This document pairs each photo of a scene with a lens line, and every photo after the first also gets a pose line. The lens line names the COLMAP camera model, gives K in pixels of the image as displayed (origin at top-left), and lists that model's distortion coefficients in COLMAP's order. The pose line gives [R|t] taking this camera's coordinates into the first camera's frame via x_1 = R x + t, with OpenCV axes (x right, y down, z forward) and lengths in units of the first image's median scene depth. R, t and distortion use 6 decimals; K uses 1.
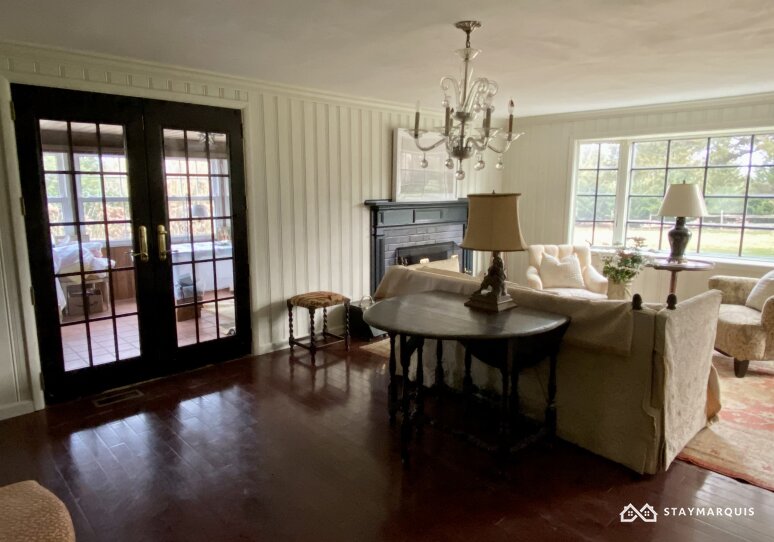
lens RADIAL K [[499.5, 0, 387.0], [0, 499.5, 271.0], [0, 0, 1]] dist [0.000312, -0.001032]
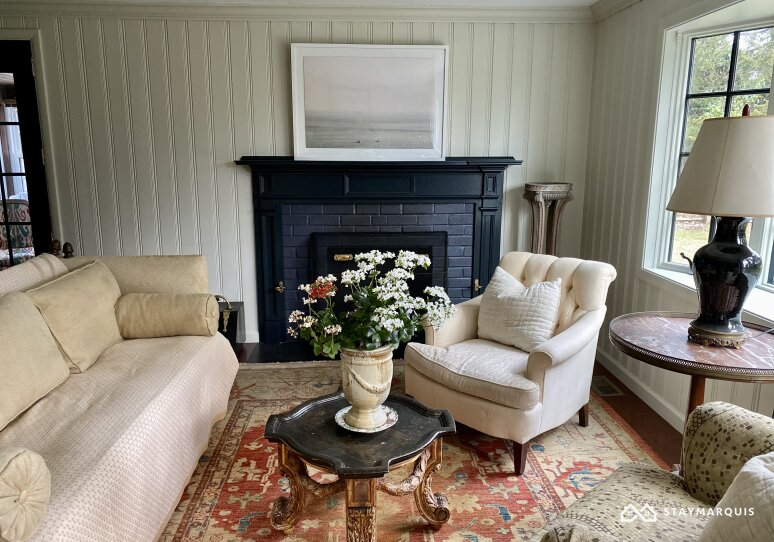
lens RADIAL K [[588.9, 0, 387.0], [0, 588.9, 271.0], [0, 0, 1]] dist [0.015825, -0.004333]
pose [[0.768512, 0.132418, -0.625983, 0.762842], [-0.102947, 0.991194, 0.083287, -0.091415], [0.631499, 0.000436, 0.775376, 0.603930]]
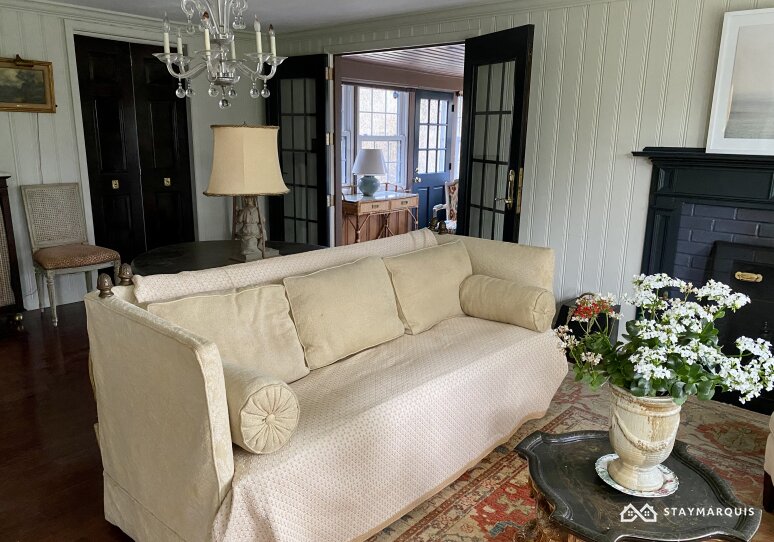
lens RADIAL K [[589.2, 0, 391.4], [0, 589.2, 261.3], [0, 0, 1]] dist [0.017358, -0.000629]
pose [[0.095878, 0.219689, -0.970847, 0.802184], [-0.169111, 0.964756, 0.201610, -0.122078], [0.980922, 0.144851, 0.129651, 0.745638]]
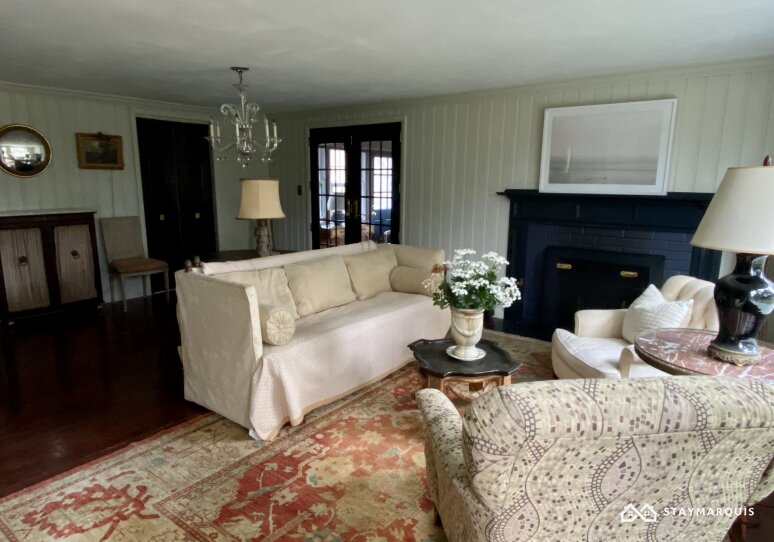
lens RADIAL K [[491.5, 0, 387.0], [0, 491.5, 271.0], [0, 0, 1]] dist [0.039123, -0.000907]
pose [[0.145248, 0.188207, -0.971330, 1.089325], [-0.160420, 0.973230, 0.164587, -0.130270], [0.976304, 0.131914, 0.171551, 0.748294]]
